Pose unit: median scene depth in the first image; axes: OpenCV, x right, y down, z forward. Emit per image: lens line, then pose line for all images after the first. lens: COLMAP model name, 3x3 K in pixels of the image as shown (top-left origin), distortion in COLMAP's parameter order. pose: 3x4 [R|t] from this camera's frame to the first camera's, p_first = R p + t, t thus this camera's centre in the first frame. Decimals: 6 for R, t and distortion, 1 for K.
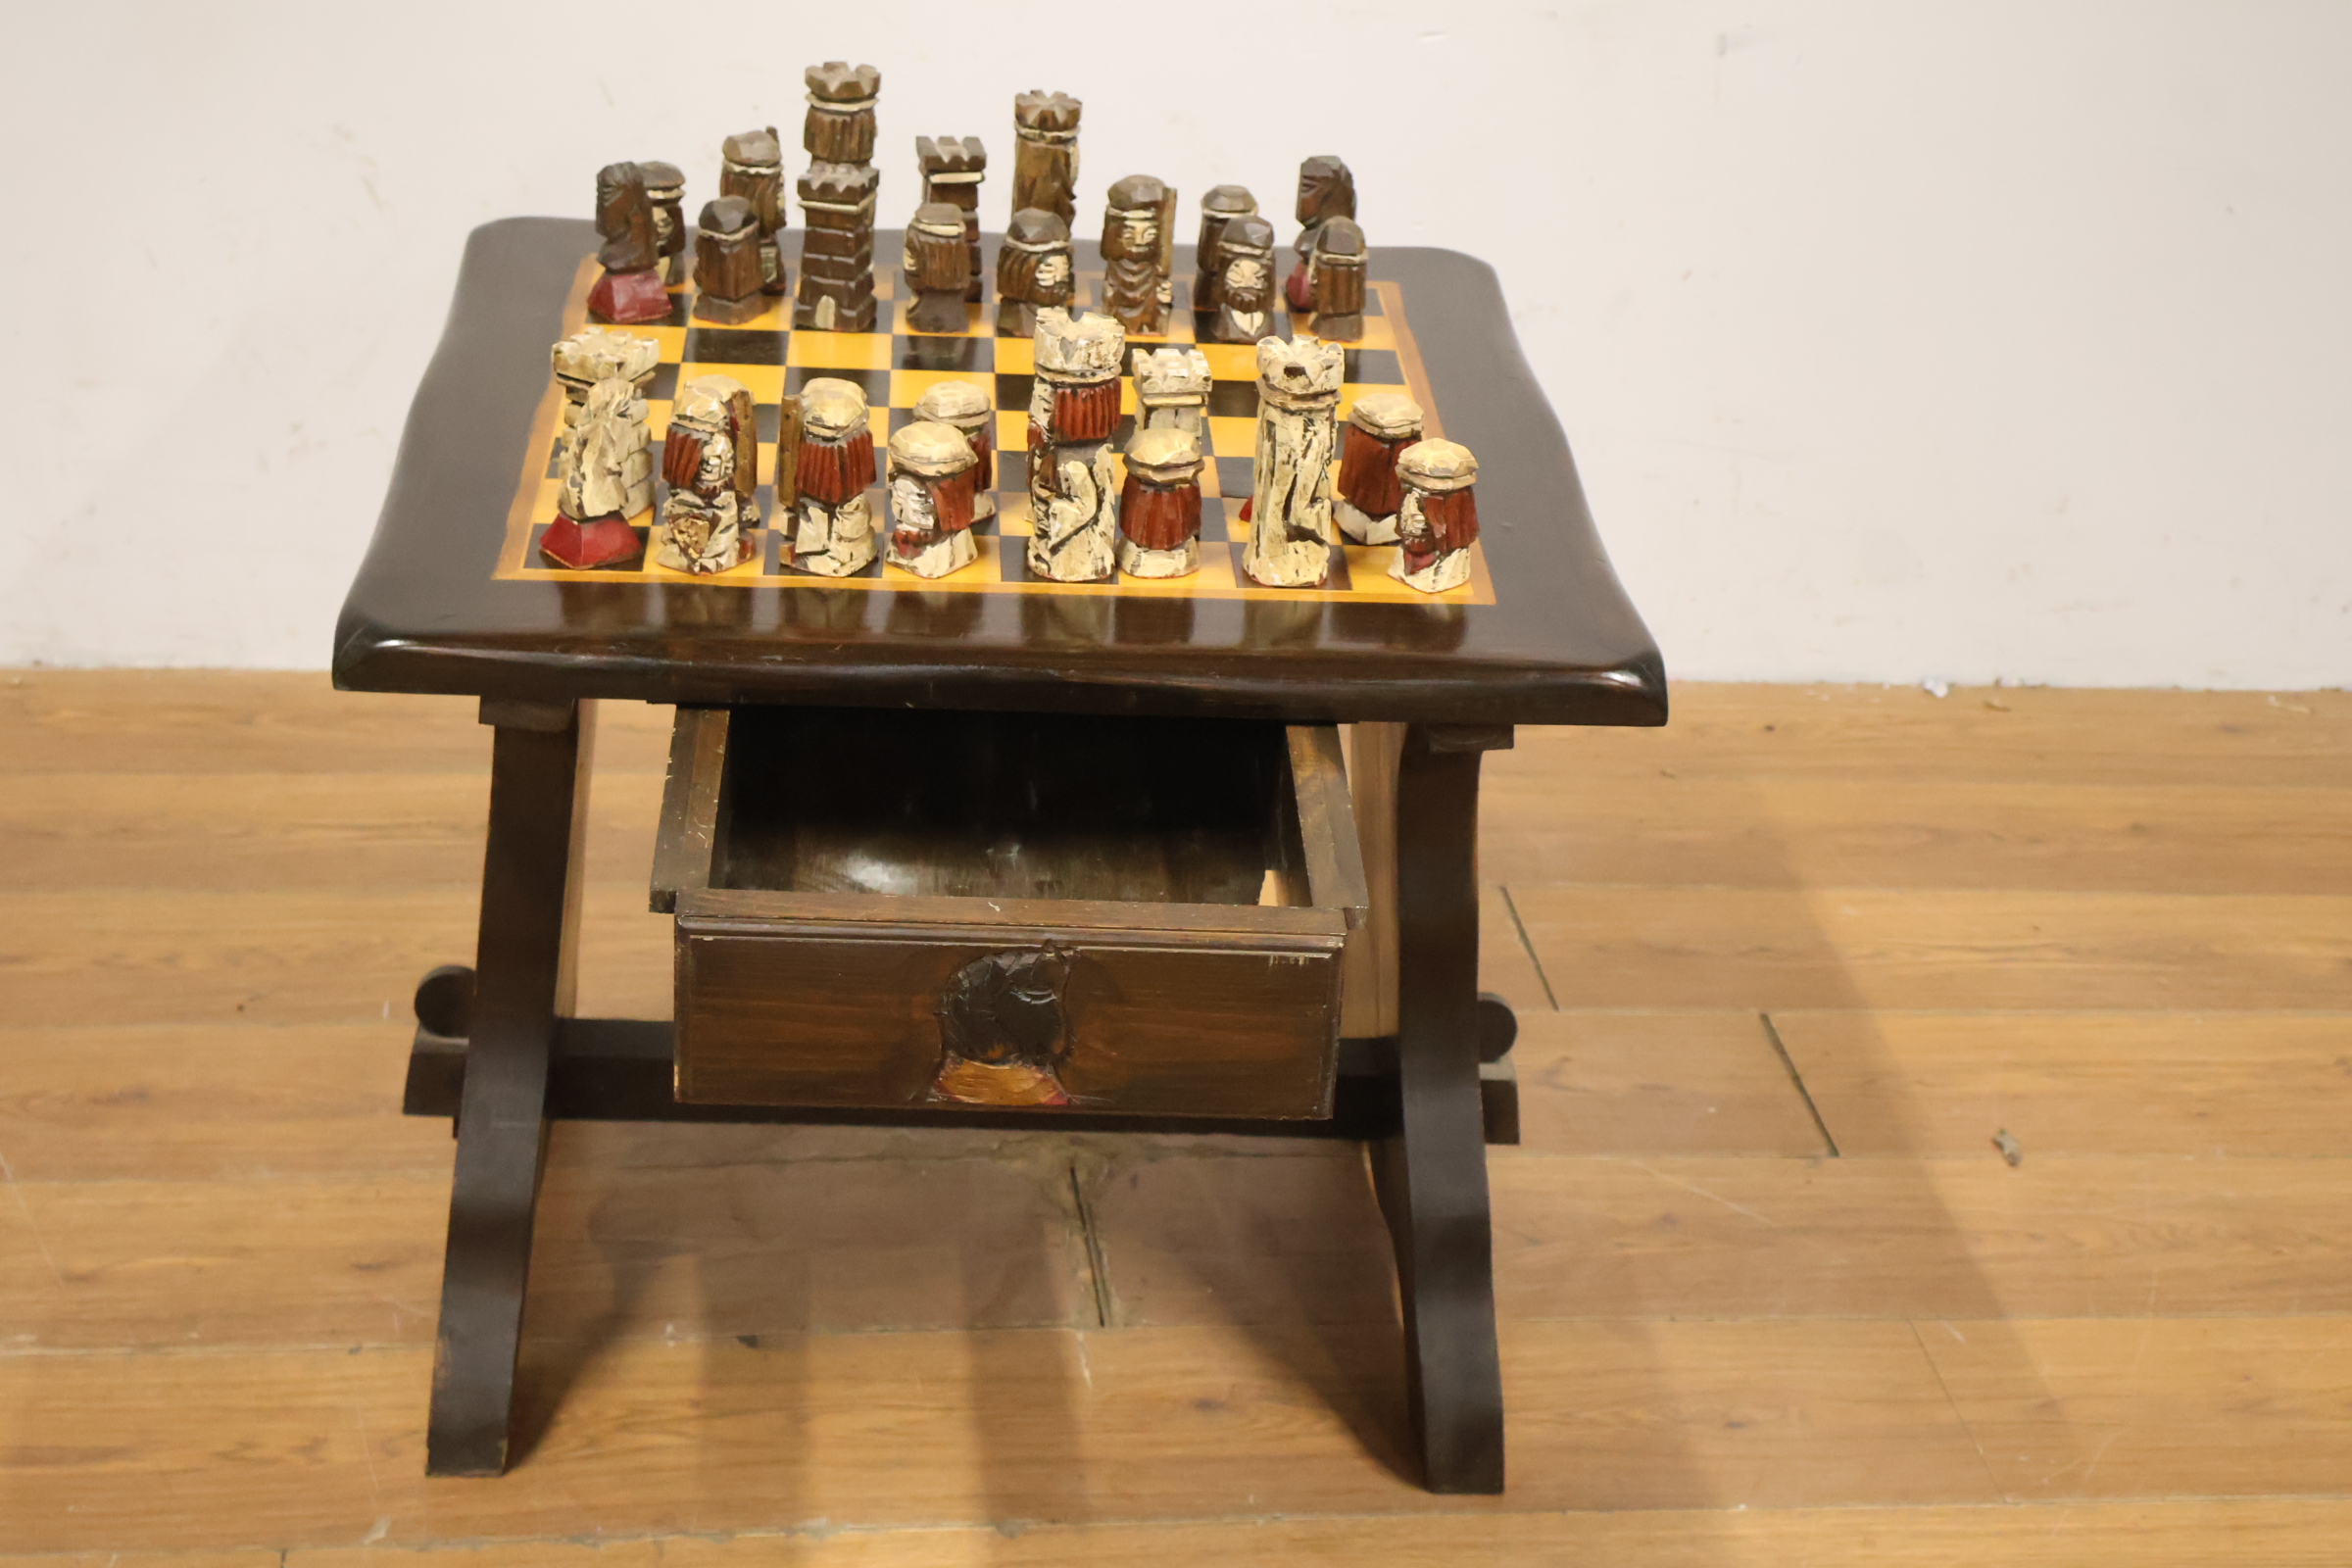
lens RADIAL K [[3720.4, 0, 1169.8], [0, 3720.4, 784.2], [0, 0, 1]] dist [0.011256, 0.000000]
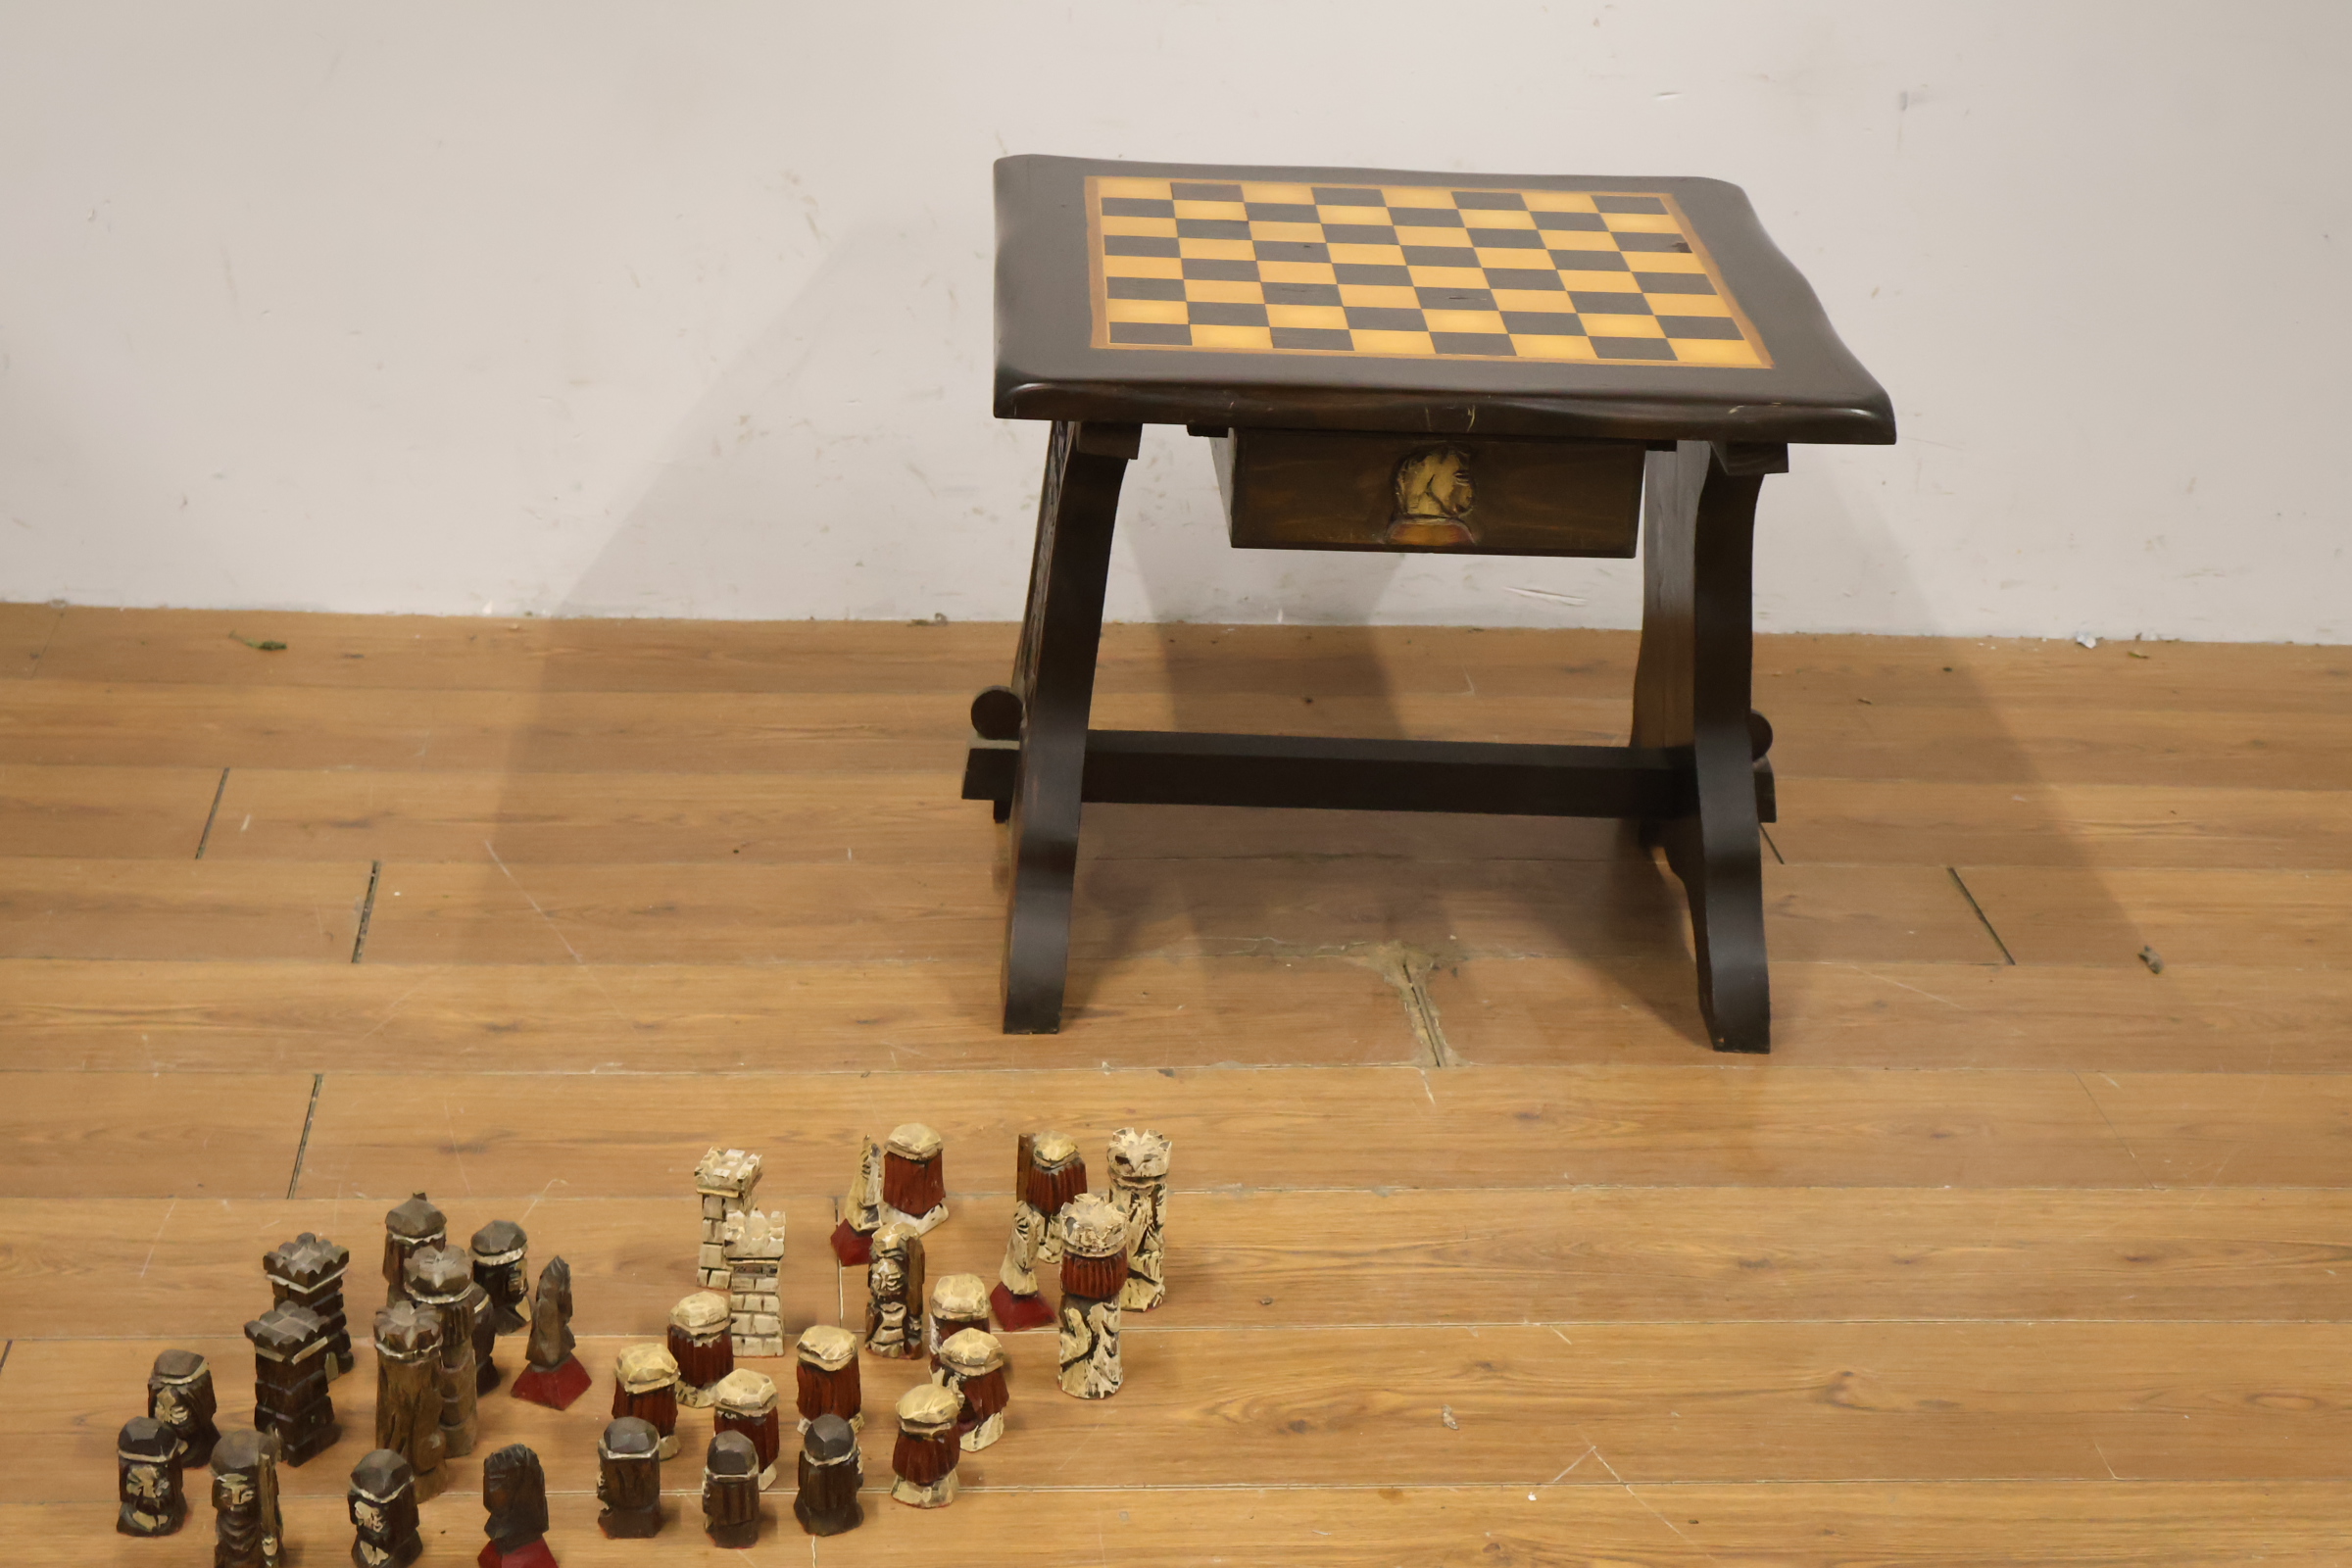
lens RADIAL K [[3720.4, 0, 1184.7], [0, 3720.4, 772.8], [0, 0, 1]] dist [0.011256, 0.000000]
pose [[0.999473, -0.003078, -0.032307, -0.065128], [0.001322, 0.998527, -0.054238, 0.116440], [0.032426, 0.054166, 0.998005, -0.289298]]
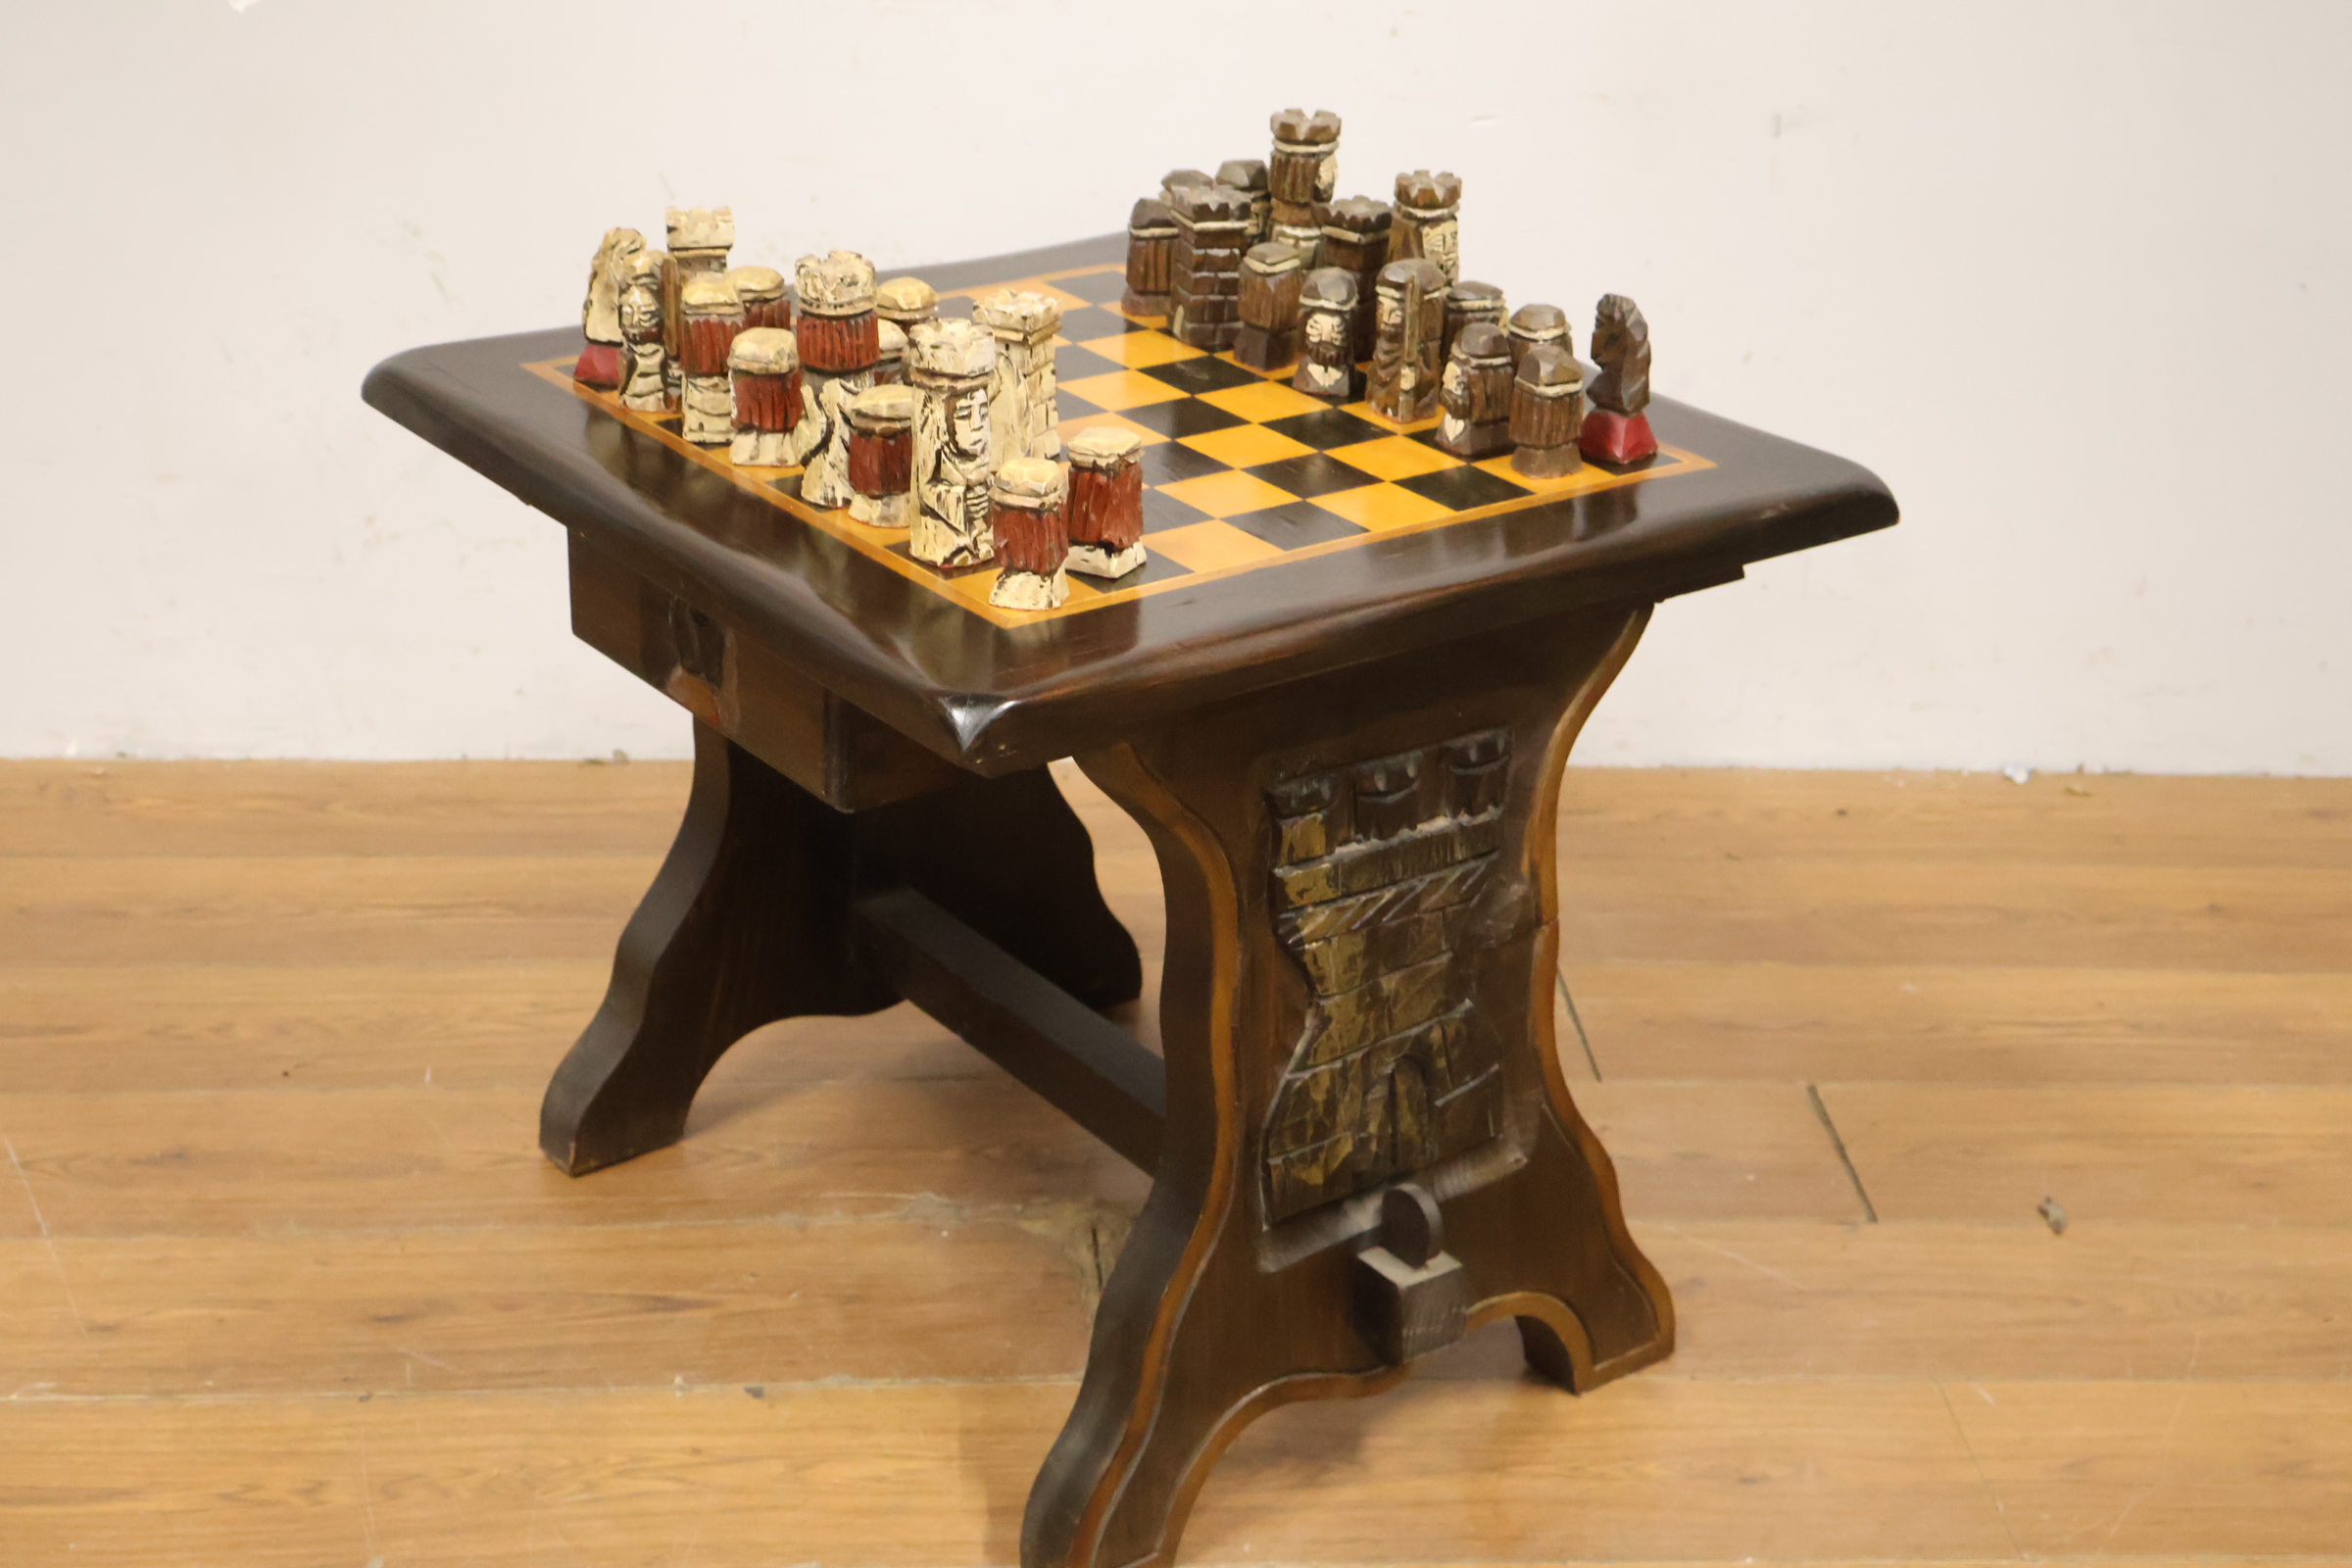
lens RADIAL K [[3720.4, 0, 1172.1], [0, 3720.4, 789.4], [0, 0, 1]] dist [0.011256, 0.000000]
pose [[0.998164, -0.006058, -0.060263, 0.060165], [0.003132, 0.998817, -0.048530, 0.036811], [0.060486, 0.048252, 0.997002, 0.000992]]
